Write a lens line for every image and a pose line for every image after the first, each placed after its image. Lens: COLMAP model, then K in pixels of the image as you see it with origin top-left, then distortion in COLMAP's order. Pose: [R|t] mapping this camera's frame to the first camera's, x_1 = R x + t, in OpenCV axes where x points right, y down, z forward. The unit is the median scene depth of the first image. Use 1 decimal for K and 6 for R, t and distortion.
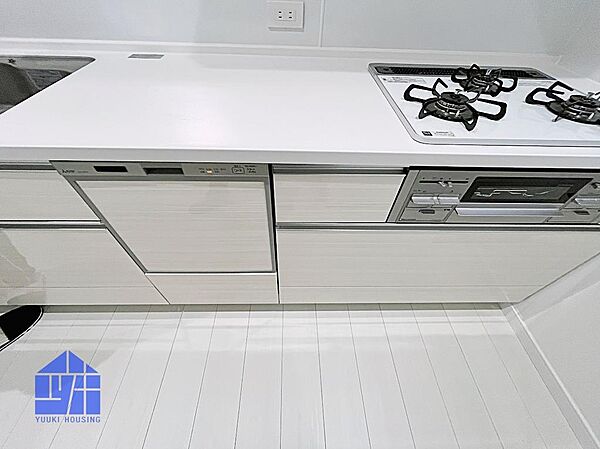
lens RADIAL K [[246.3, 0, 299.9], [0, 246.3, 223.1], [0, 0, 1]] dist [-0.002434, -0.000049]
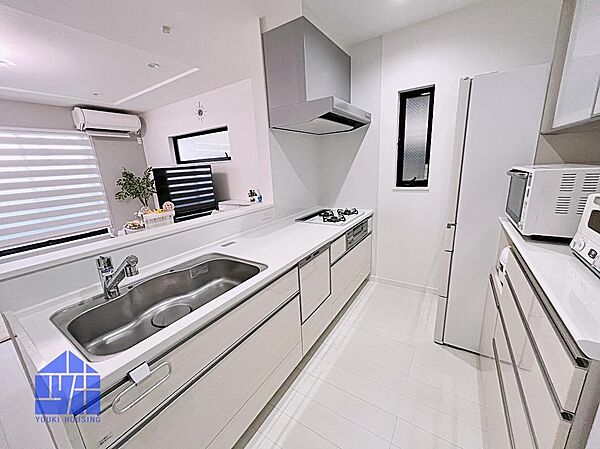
lens RADIAL K [[240.5, 0, 298.1], [0, 240.5, 226.0], [0, 0, 1]] dist [-0.004070, -0.000943]
pose [[0.561851, -0.260036, 0.785305, -1.860024], [0.655887, 0.718539, -0.231330, 0.059614], [-0.504119, 0.645045, 0.574267, -0.548068]]
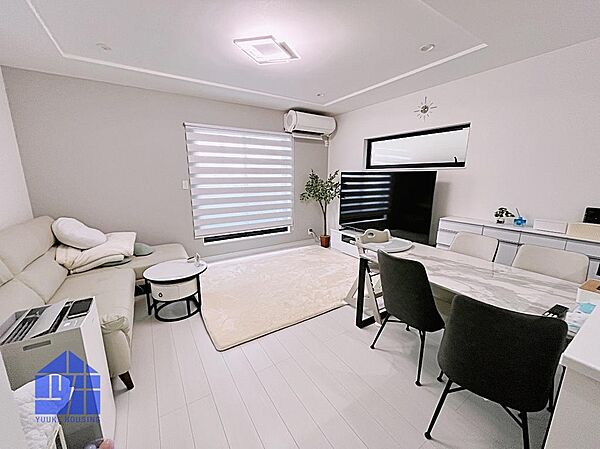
lens RADIAL K [[240.5, 0, 296.7], [0, 240.5, 225.8], [0, 0, 1]] dist [-0.004070, -0.000943]
pose [[0.852925, -0.129667, 0.505673, -2.657354], [0.398765, 0.786977, -0.470801, -1.236525], [-0.336906, 0.603203, 0.722939, 0.593577]]
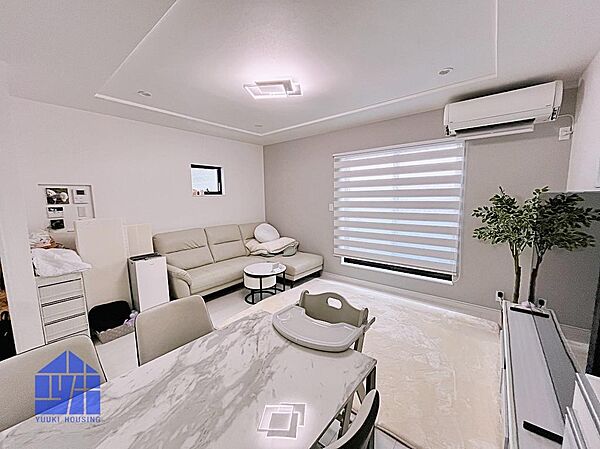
lens RADIAL K [[240.5, 0, 299.1], [0, 240.5, 223.7], [0, 0, 1]] dist [-0.004070, -0.000943]
pose [[0.760554, 0.034525, -0.648356, 0.462411], [-0.455320, 0.740243, -0.494695, -1.606000], [0.462862, 0.671452, 0.578715, 0.958861]]
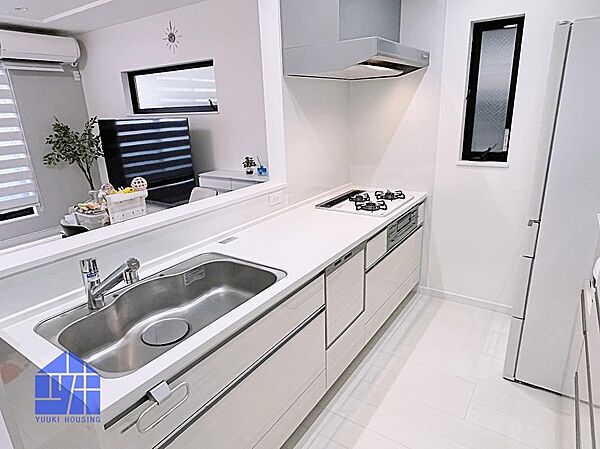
lens RADIAL K [[378.4, 0, 299.3], [0, 378.4, 226.1], [0, 0, 1]] dist [-0.007168, 0.003490]
pose [[0.580330, -0.293059, 0.759824, -2.145496], [0.636583, 0.745144, -0.198805, -0.002129], [-0.507917, 0.599064, 0.618986, -0.723713]]
